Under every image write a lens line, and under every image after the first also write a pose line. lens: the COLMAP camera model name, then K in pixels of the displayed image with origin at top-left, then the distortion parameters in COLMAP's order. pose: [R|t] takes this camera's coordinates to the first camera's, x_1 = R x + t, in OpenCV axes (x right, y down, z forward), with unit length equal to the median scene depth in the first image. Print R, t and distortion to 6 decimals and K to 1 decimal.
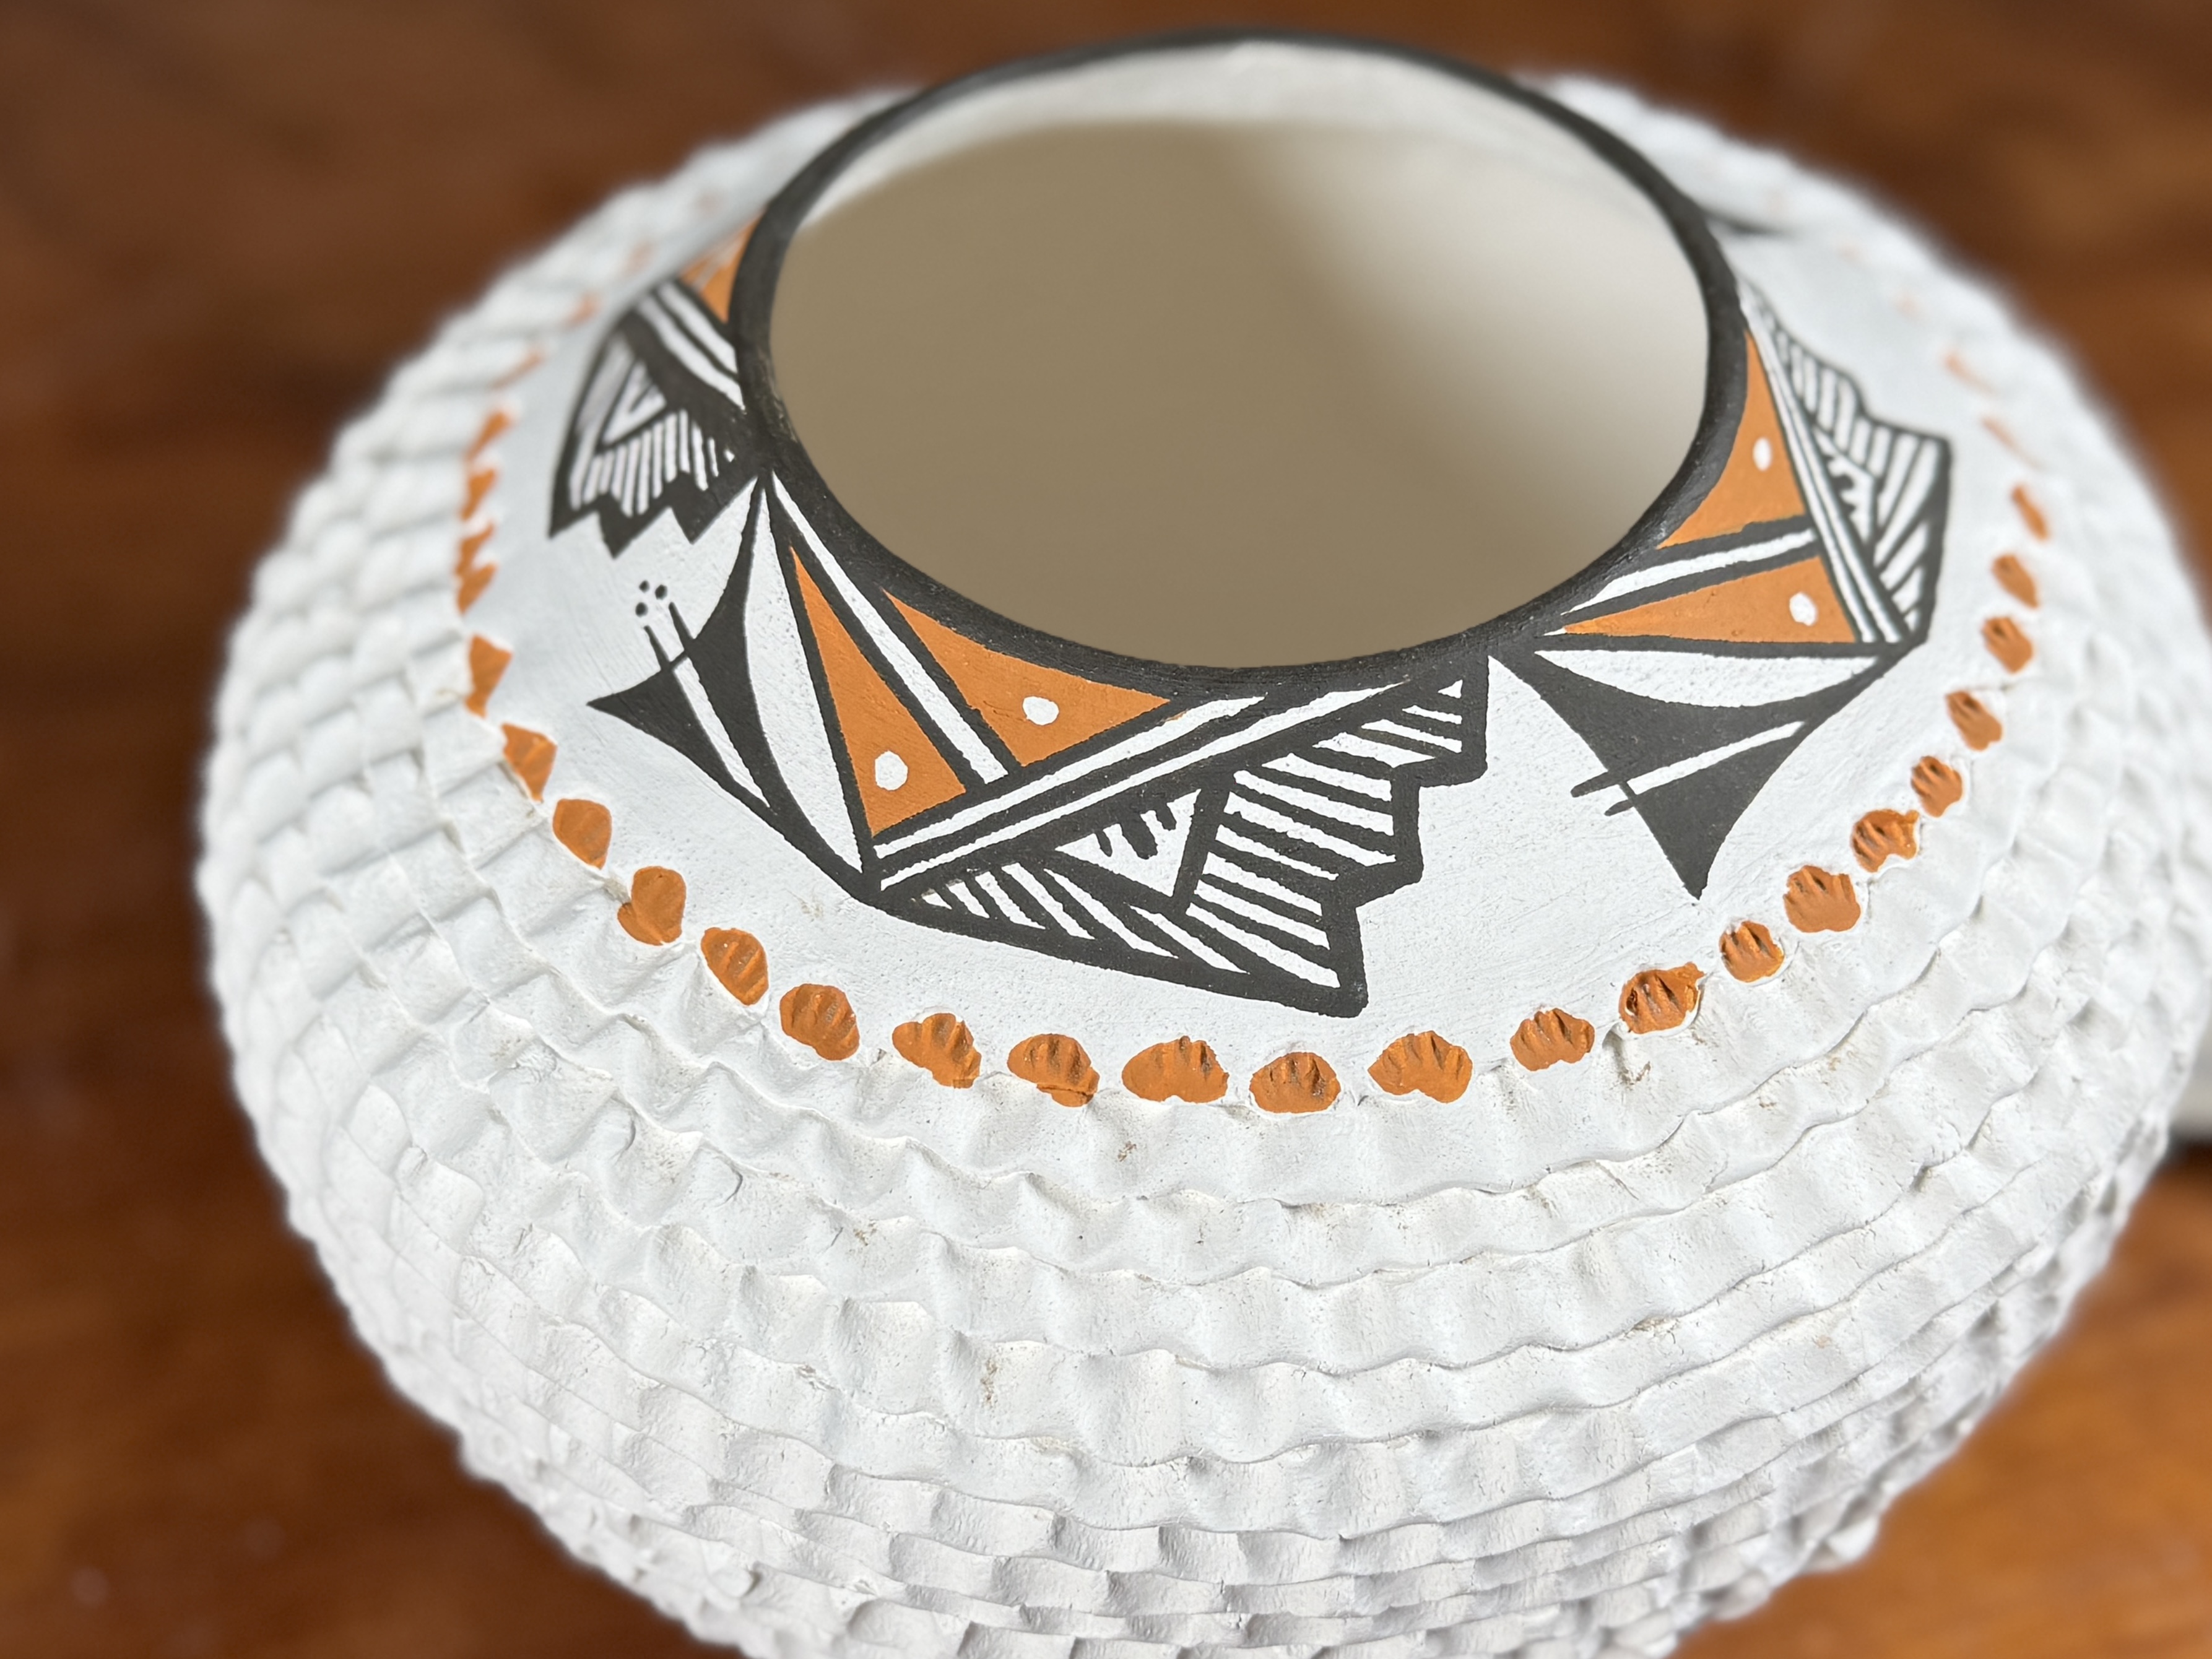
lens RADIAL K [[3660.1, 0, 1106.0], [0, 3660.1, 829.5], [0, 0, 1]] dist [0.068911, -0.079679]
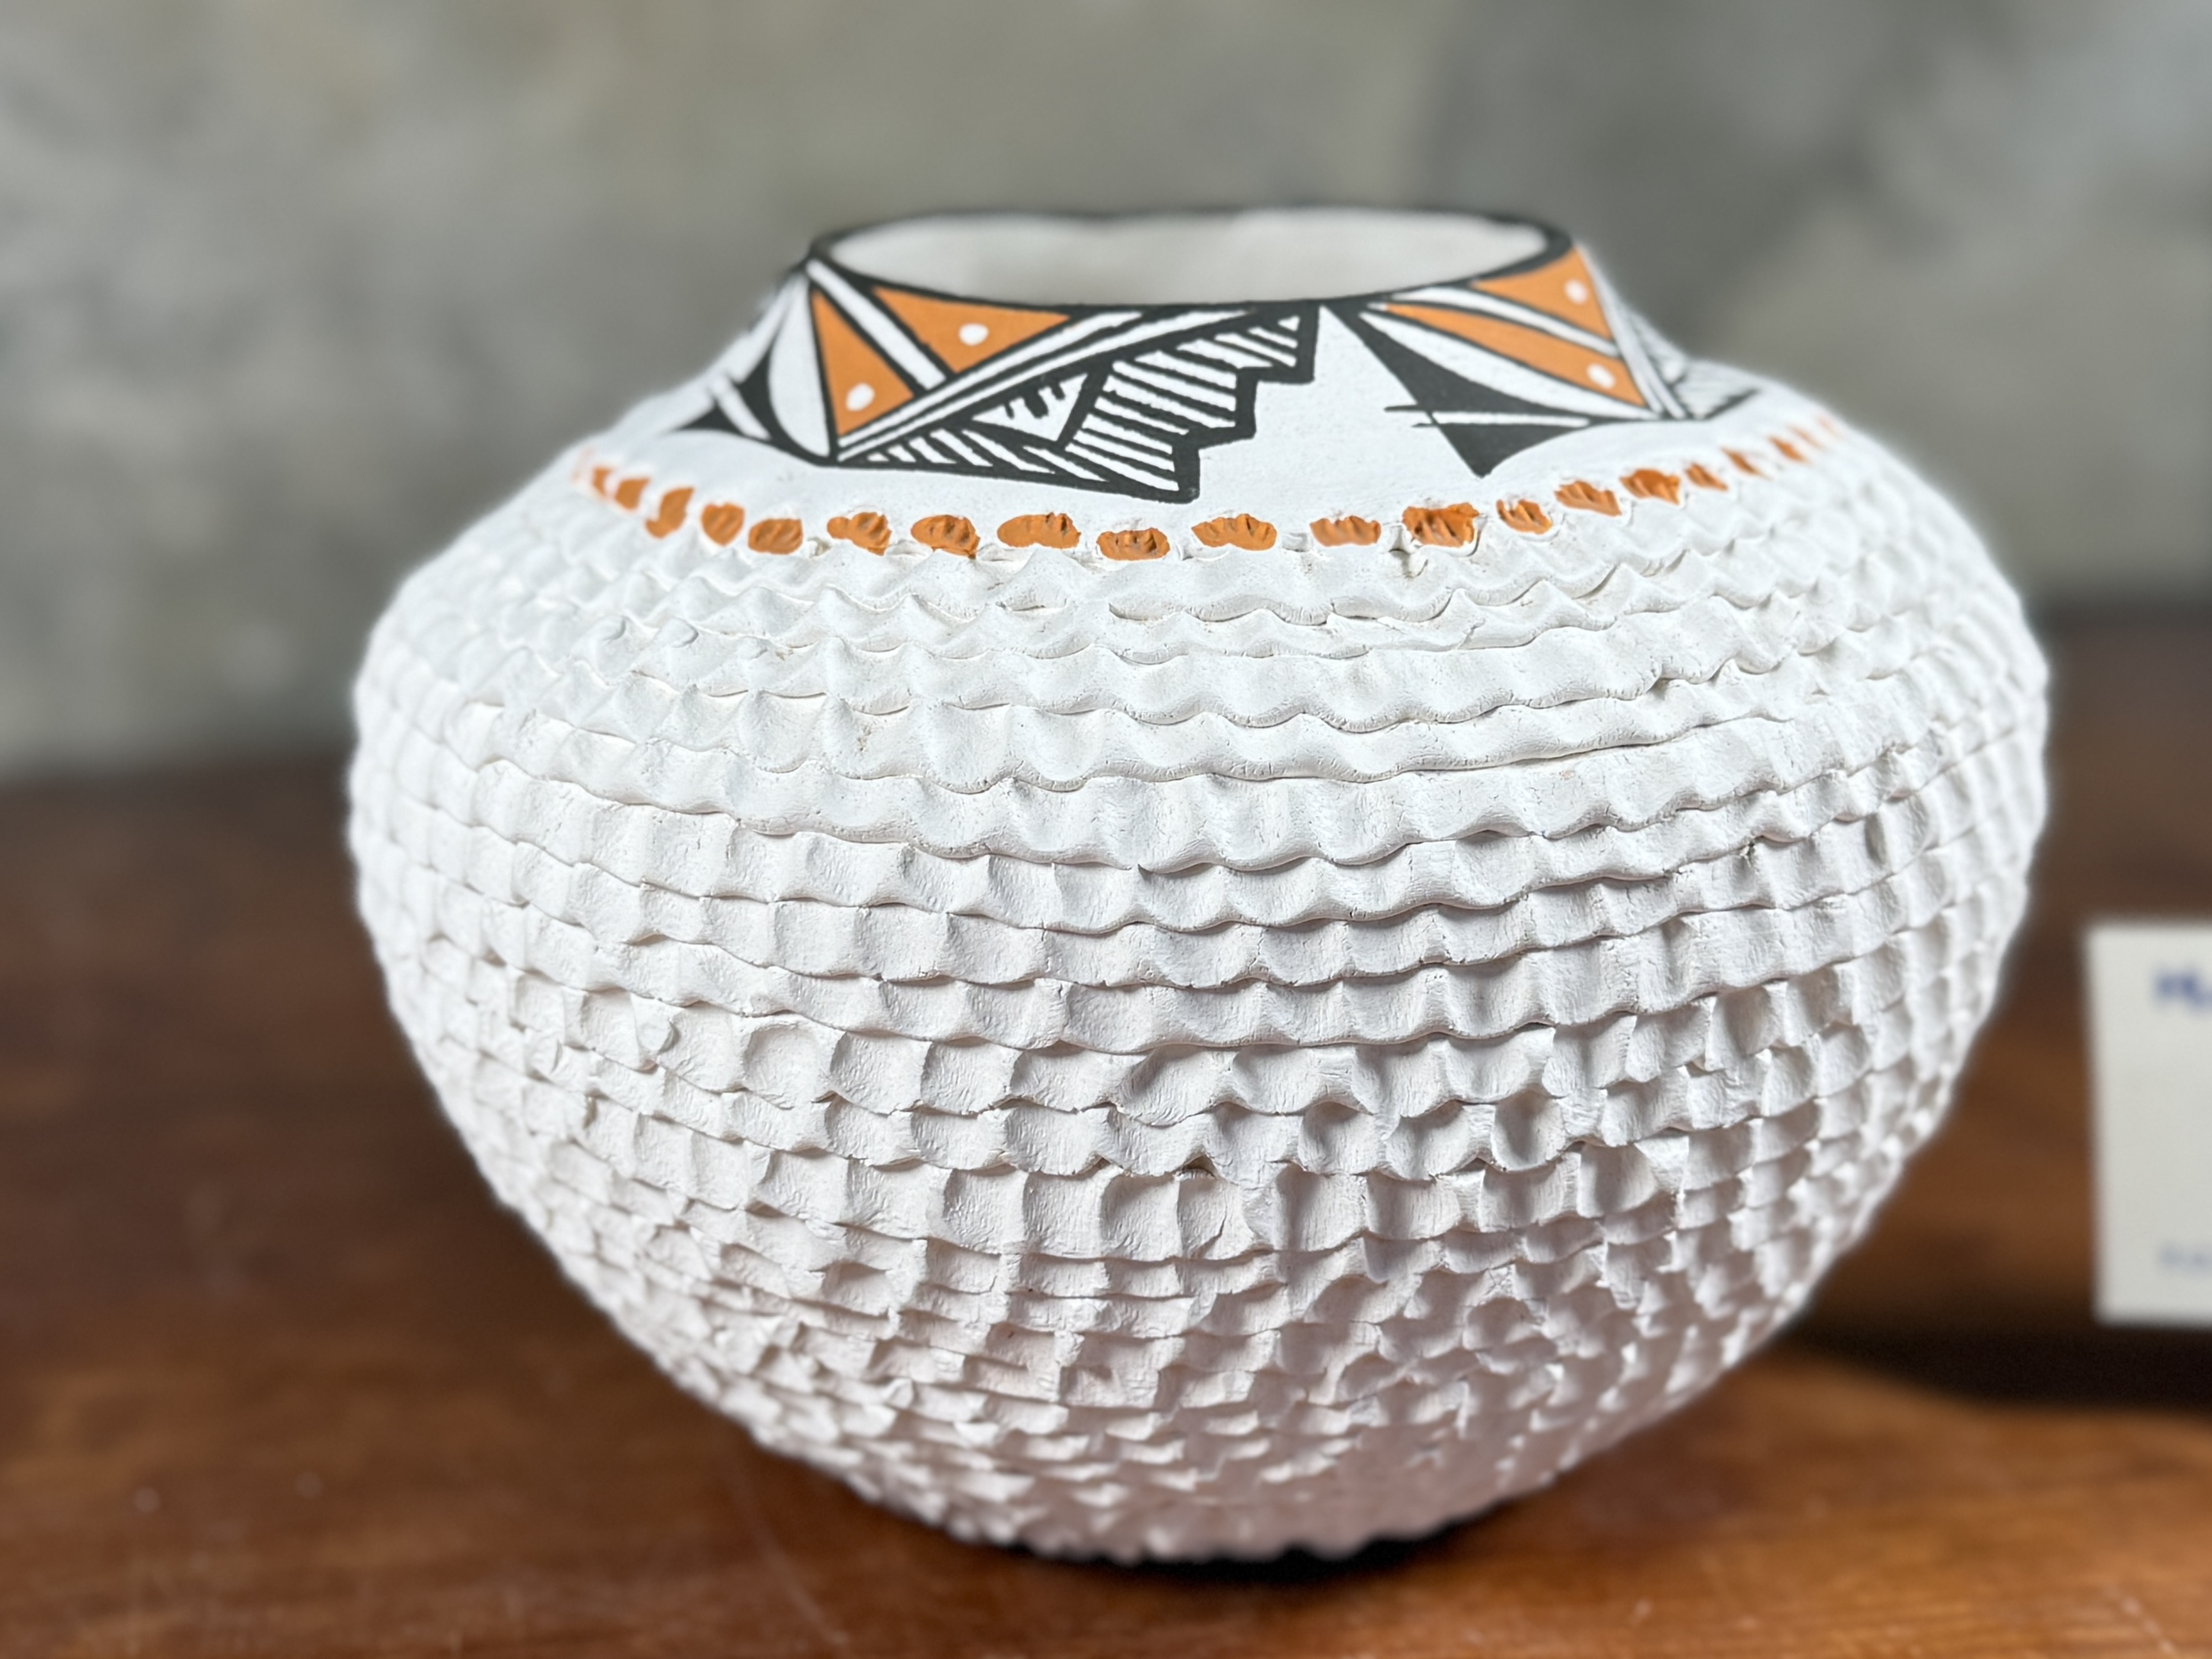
lens RADIAL K [[3656.5, 0, 1055.3], [0, 3656.5, 784.4], [0, 0, 1]] dist [0.083463, 0.004081]
pose [[0.986456, 0.020179, -0.162778, 0.227296], [-0.102300, 0.851426, -0.514401, 0.774943], [0.128213, 0.524086, 0.841959, -0.009968]]
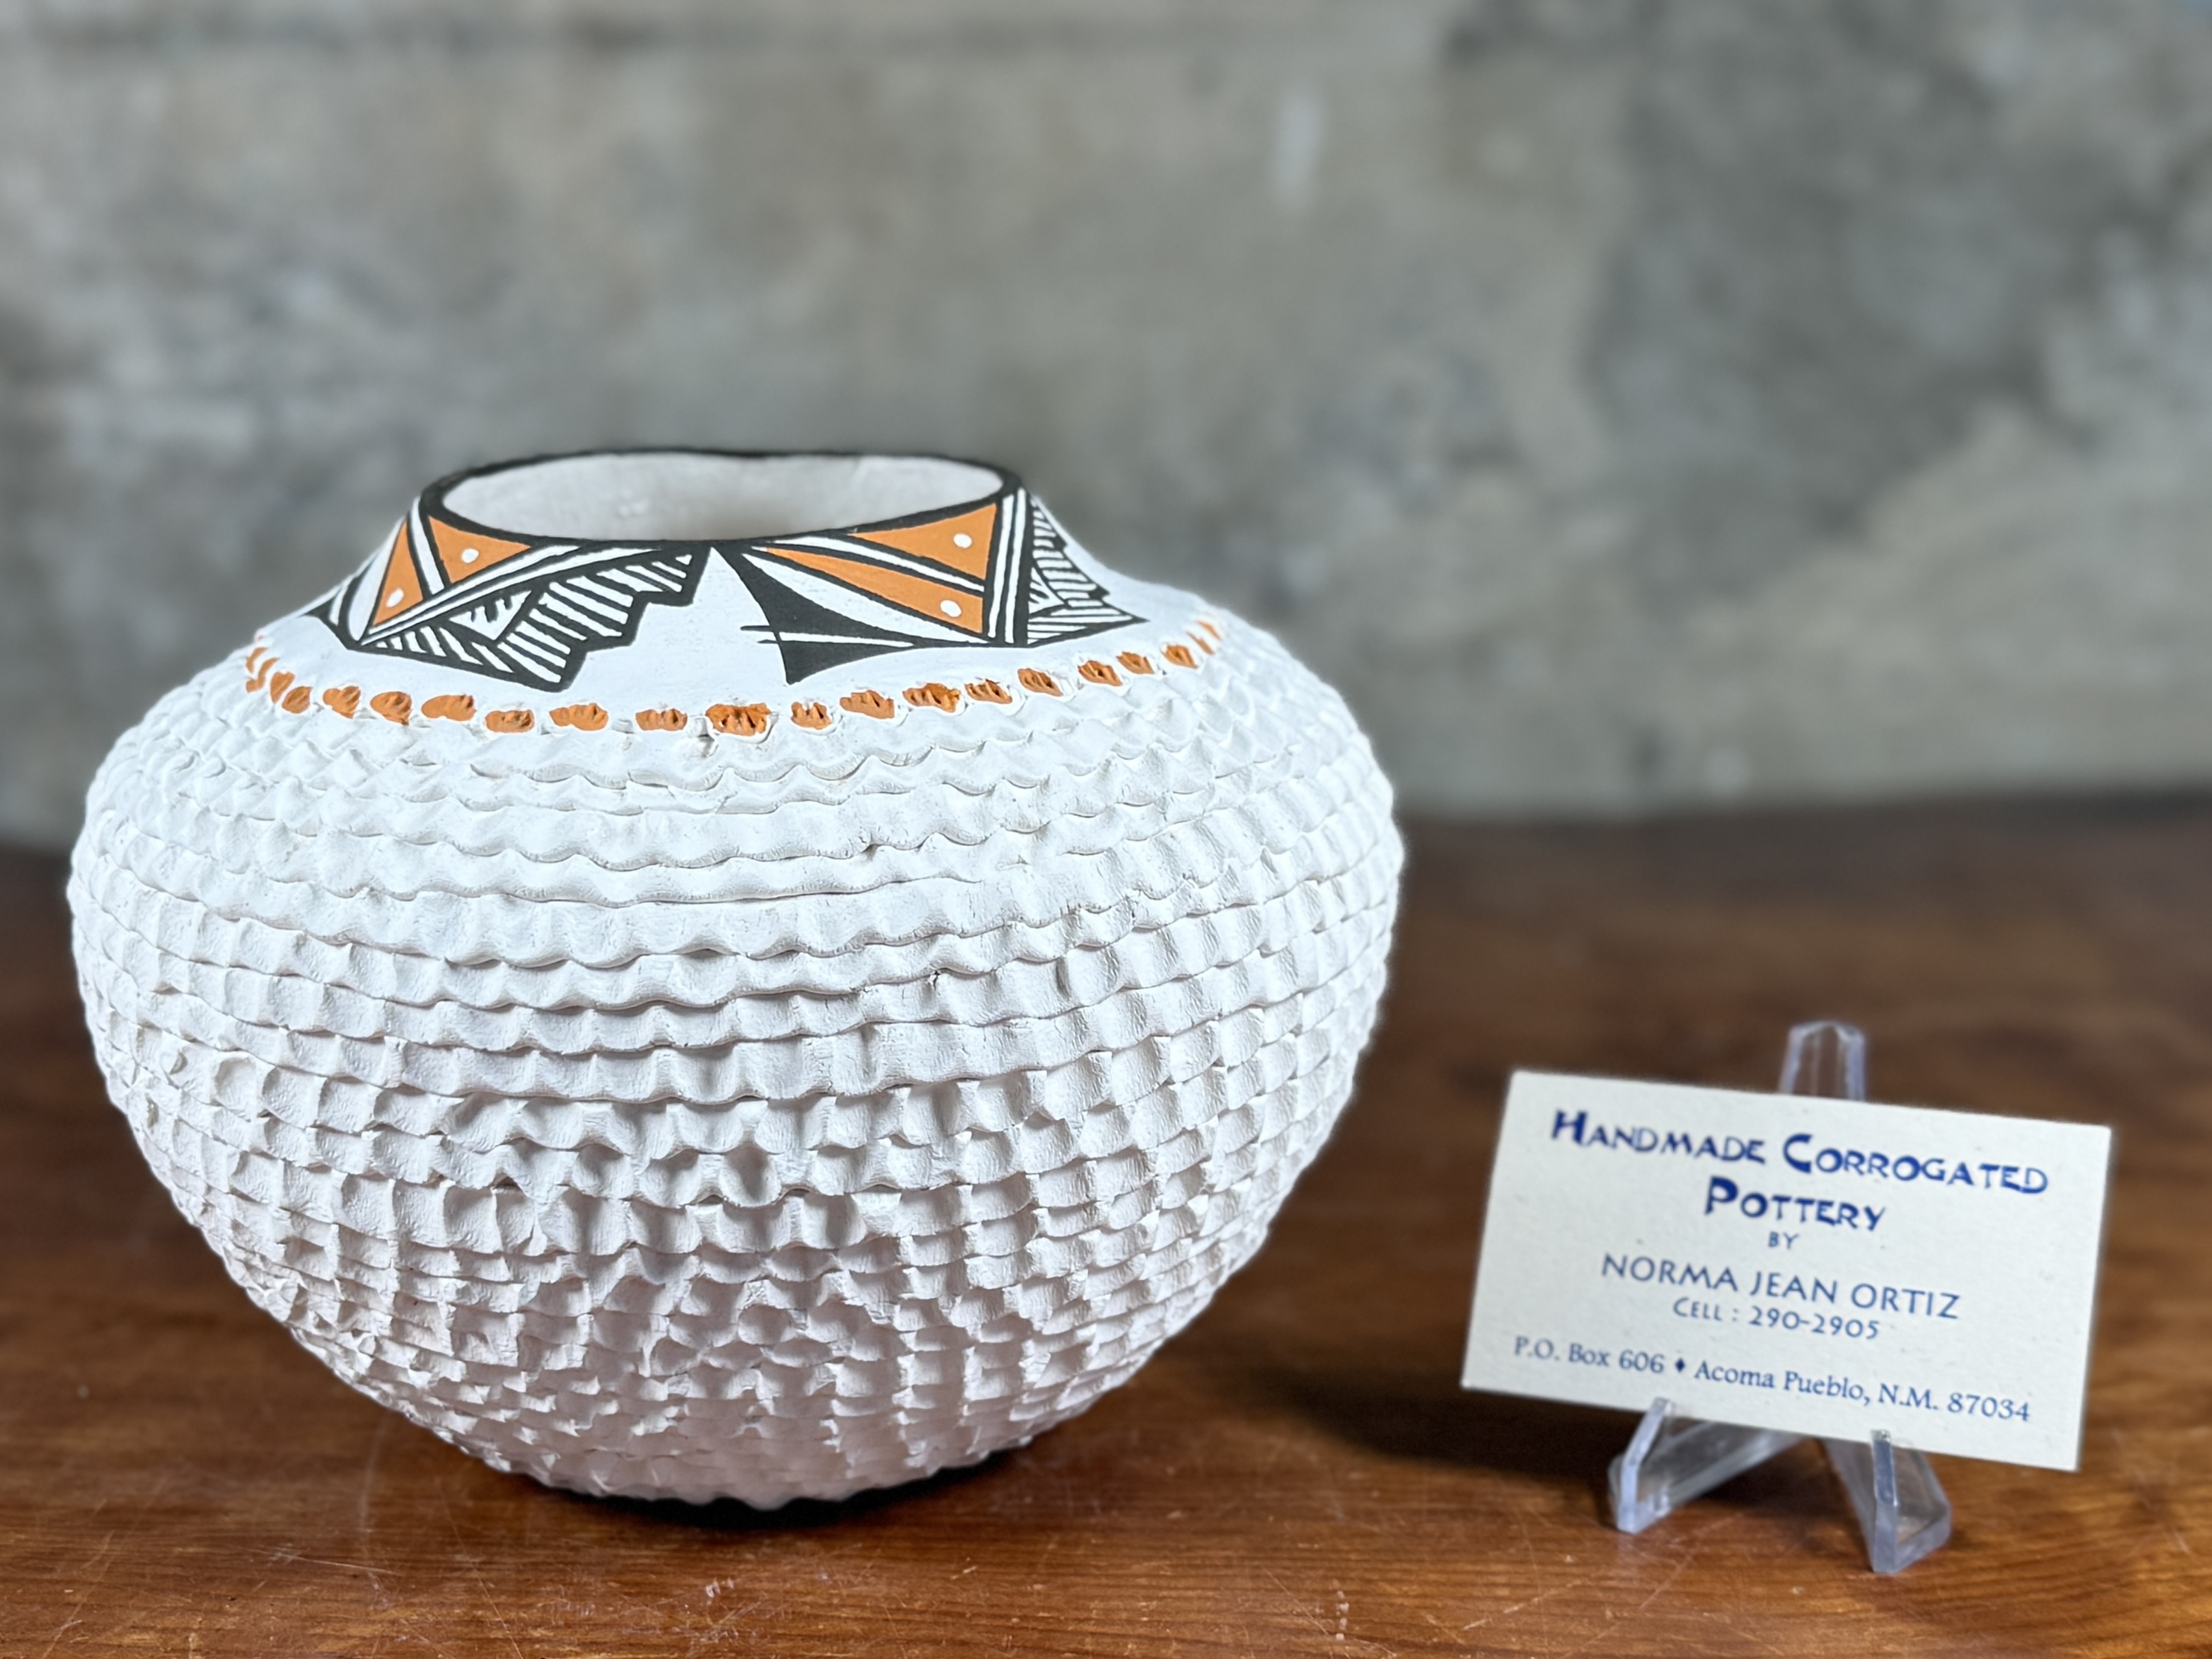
lens RADIAL K [[3660.4, 0, 1106.0], [0, 3660.4, 829.5], [0, 0, 1]] dist [0.068911, -0.079679]
pose [[0.929256, 0.075241, -0.361693, 0.908438], [-0.258161, 0.832579, -0.490066, 0.856715], [0.264266, 0.548772, 0.793104, -0.233617]]
